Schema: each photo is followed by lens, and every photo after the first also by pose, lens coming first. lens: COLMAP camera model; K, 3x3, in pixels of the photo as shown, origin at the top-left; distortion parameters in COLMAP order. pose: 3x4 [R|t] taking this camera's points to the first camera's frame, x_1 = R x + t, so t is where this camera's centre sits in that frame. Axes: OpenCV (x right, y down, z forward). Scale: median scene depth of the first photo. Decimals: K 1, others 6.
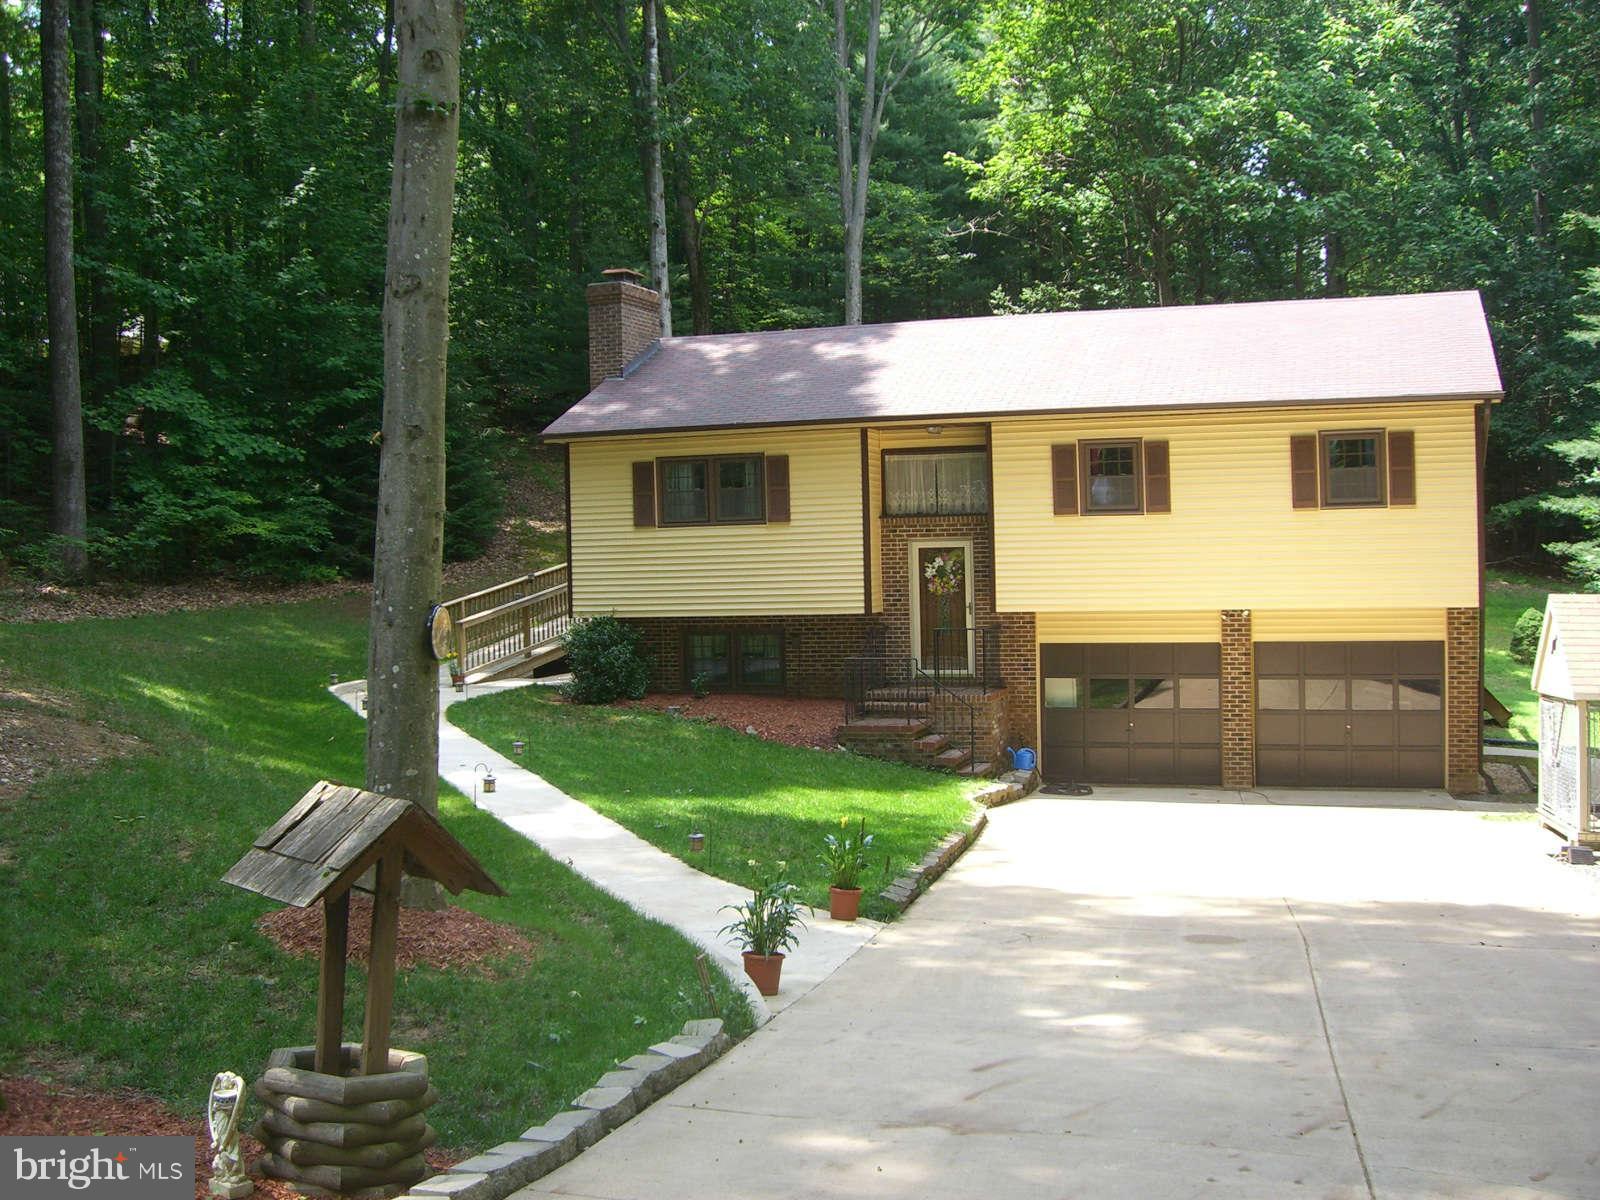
lens RADIAL K [[1732.8, 0, 794.2], [0, 1732.8, 654.2], [0, 0, 1]] dist [-0.243215, 0.244424]
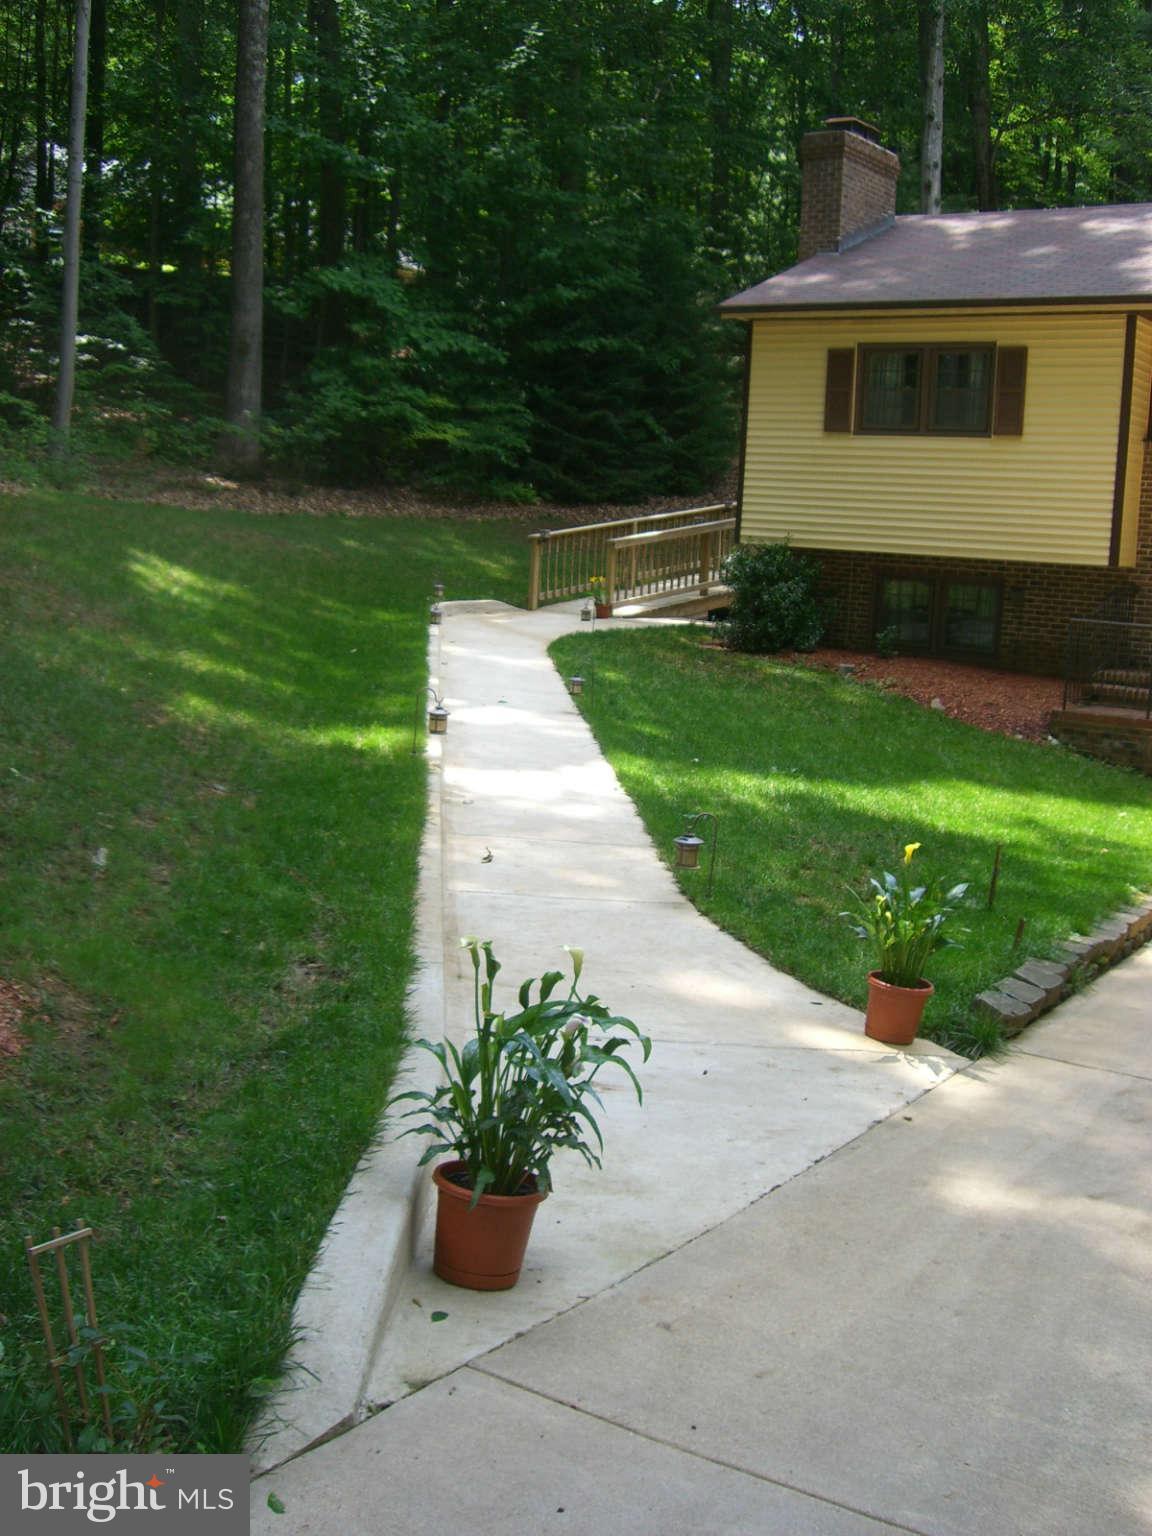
lens RADIAL K [[1644.3, 0, 642.1], [0, 1644.3, 767.4], [0, 0, 1]] dist [-0.115454, -0.005678]
pose [[0.959290, 0.114861, -0.258010, 0.034536], [-0.094352, 0.991412, 0.090555, 0.016459], [0.266196, -0.062525, 0.961889, 0.237195]]
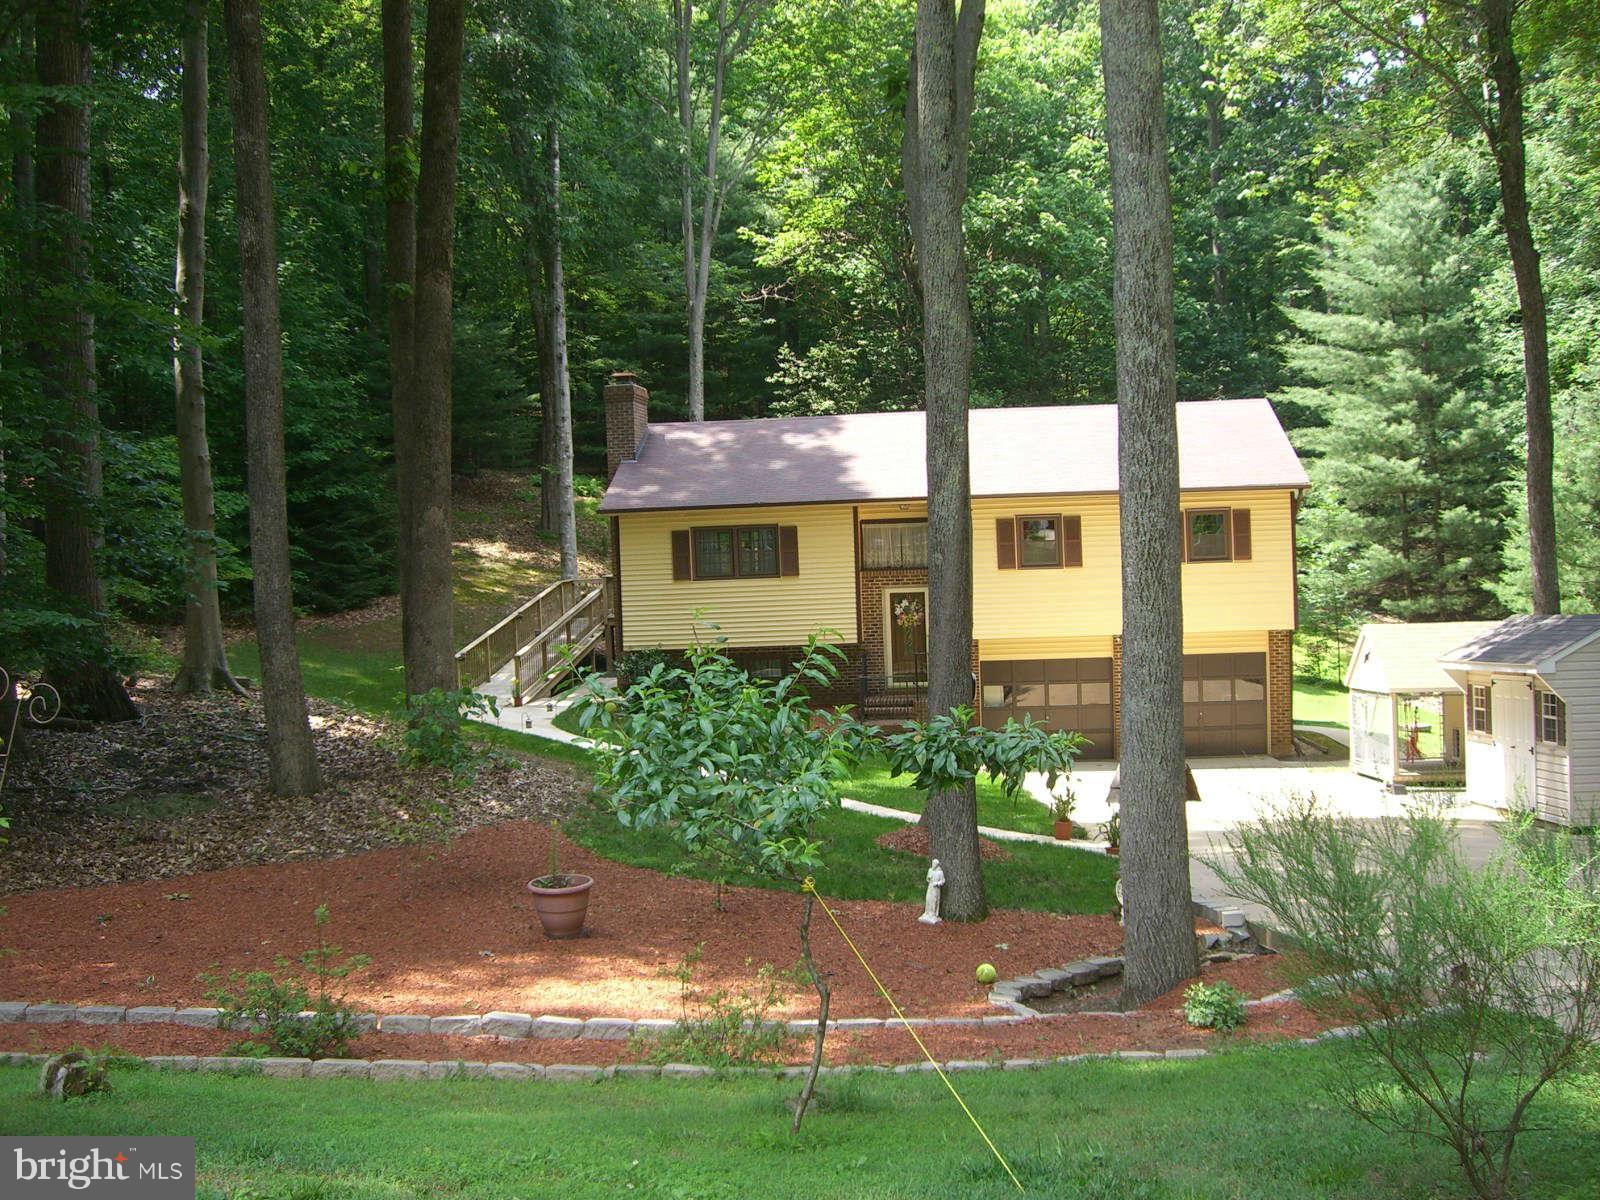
lens RADIAL K [[1732.8, 0, 794.2], [0, 1732.8, 654.2], [0, 0, 1]] dist [-0.243215, 0.244424]
pose [[0.973498, -0.028417, 0.226925, -0.280669], [0.027411, 0.999595, 0.007584, -0.023370], [-0.227049, -0.001162, 0.973883, -0.276057]]
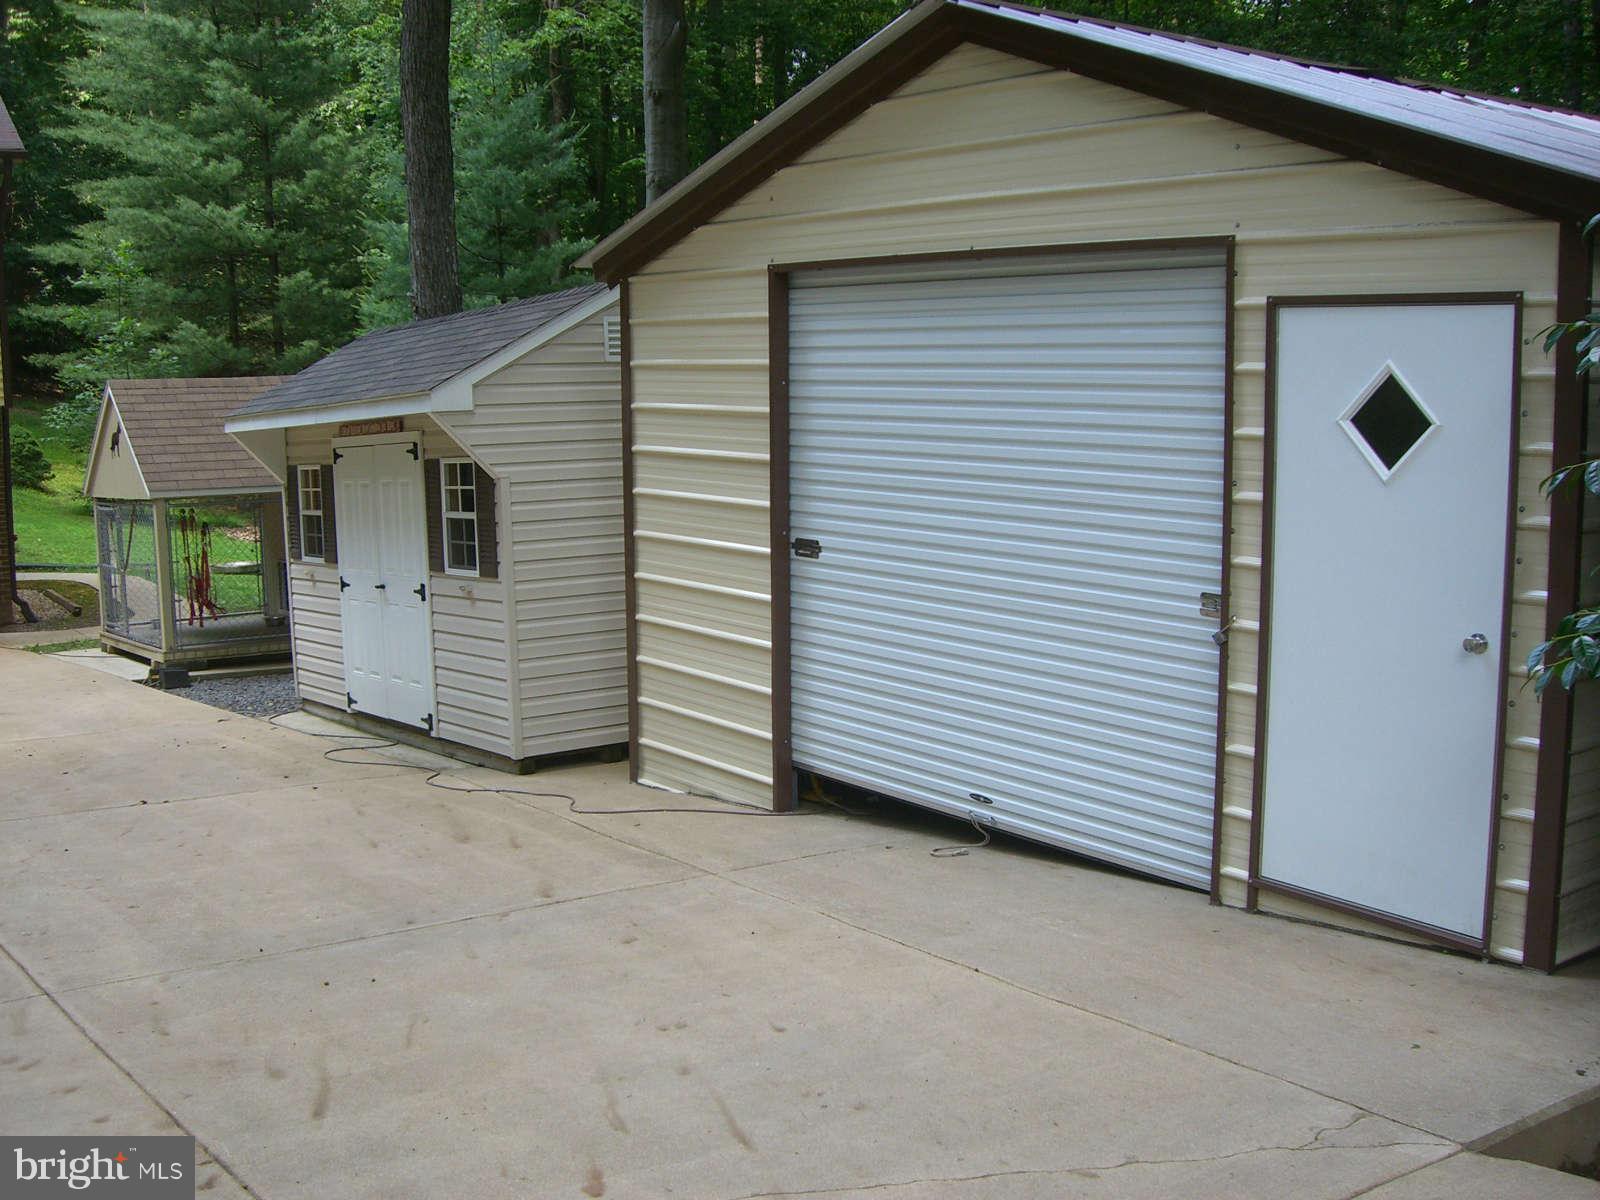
lens RADIAL K [[1717.5, 0, 800.0], [0, 1717.5, 600.0], [0, 0, 1]] dist [-0.216285, 0.292913]
pose [[0.635428, -0.085155, 0.767450, 0.010866], [0.034058, 0.996024, 0.082318, 0.012681], [-0.771408, -0.026170, 0.635802, 0.121865]]
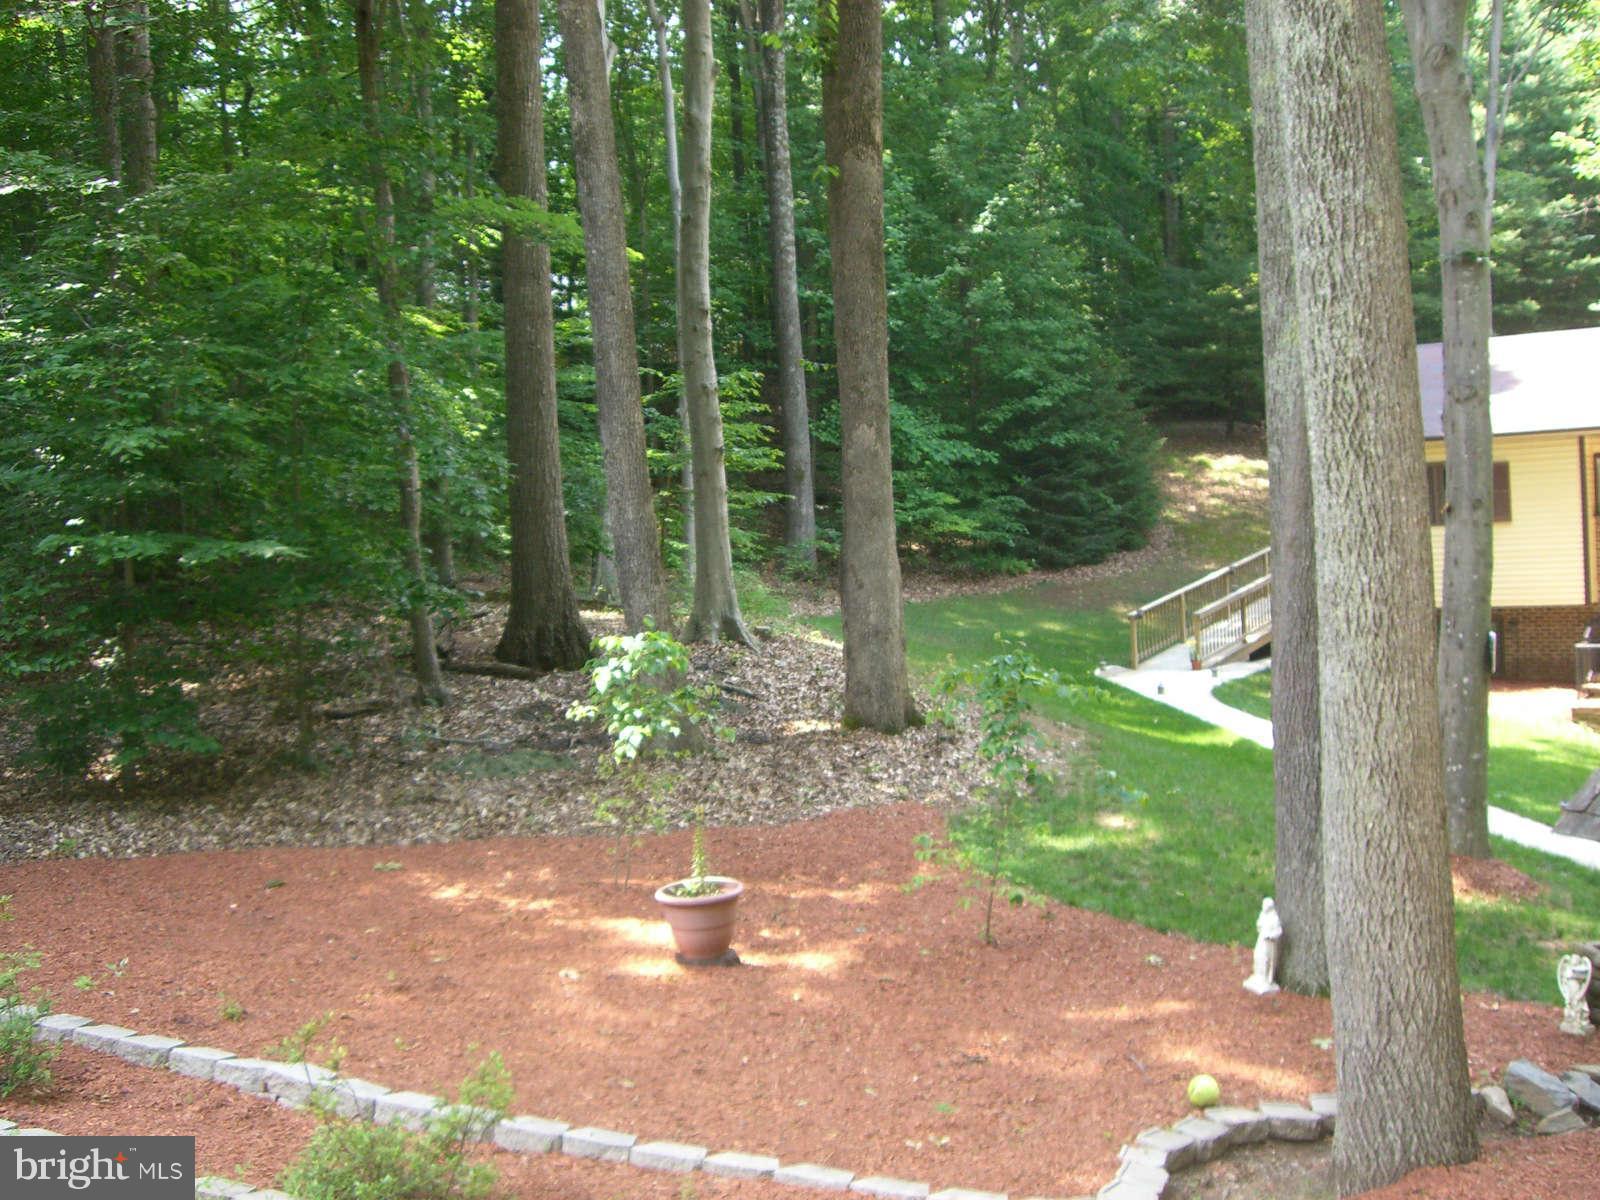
lens RADIAL K [[1732.8, 0, 794.2], [0, 1732.8, 654.2], [0, 0, 1]] dist [-0.243215, 0.244424]
pose [[0.957192, -0.006916, -0.289372, -0.124195], [0.012275, 0.999785, 0.016710, -0.014053], [0.289194, -0.019546, 0.957071, -0.146588]]
